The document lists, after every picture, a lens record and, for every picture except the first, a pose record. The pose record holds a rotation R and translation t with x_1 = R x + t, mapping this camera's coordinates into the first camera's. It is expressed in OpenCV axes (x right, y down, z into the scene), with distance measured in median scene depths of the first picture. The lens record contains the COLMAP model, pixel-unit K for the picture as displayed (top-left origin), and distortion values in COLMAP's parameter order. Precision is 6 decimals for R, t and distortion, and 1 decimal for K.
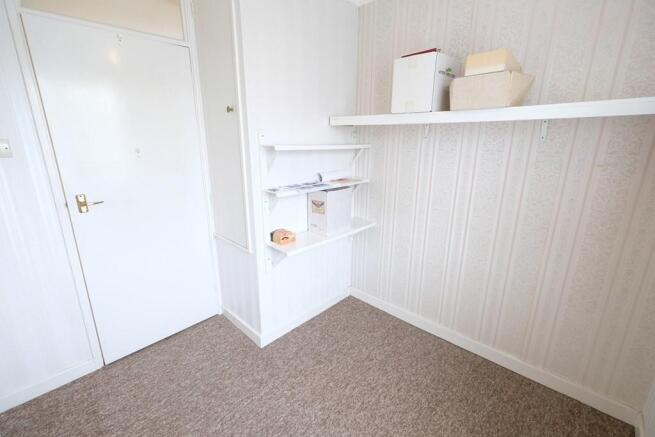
lens RADIAL K [[285.8, 0, 329.0], [0, 285.8, 214.0], [0, 0, 1]] dist [-0.000904, -0.000048]
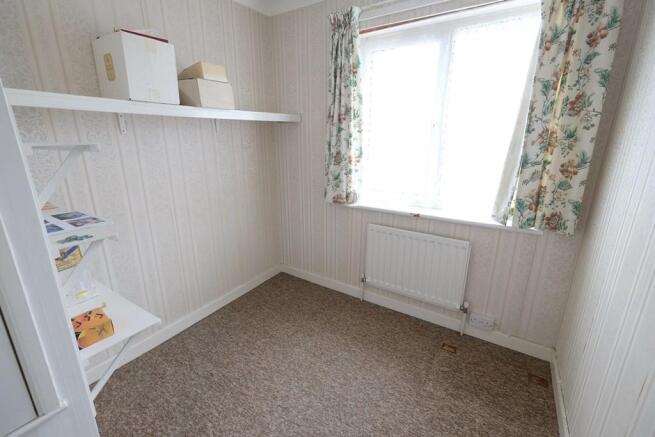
lens RADIAL K [[285.8, 0, 331.0], [0, 285.8, 213.2], [0, 0, 1]] dist [-0.000904, -0.000048]
pose [[-0.191328, -0.265619, 0.944902, -0.729476], [0.242324, 0.920103, 0.307715, -0.173157], [-0.951143, 0.287847, -0.111676, 0.657819]]
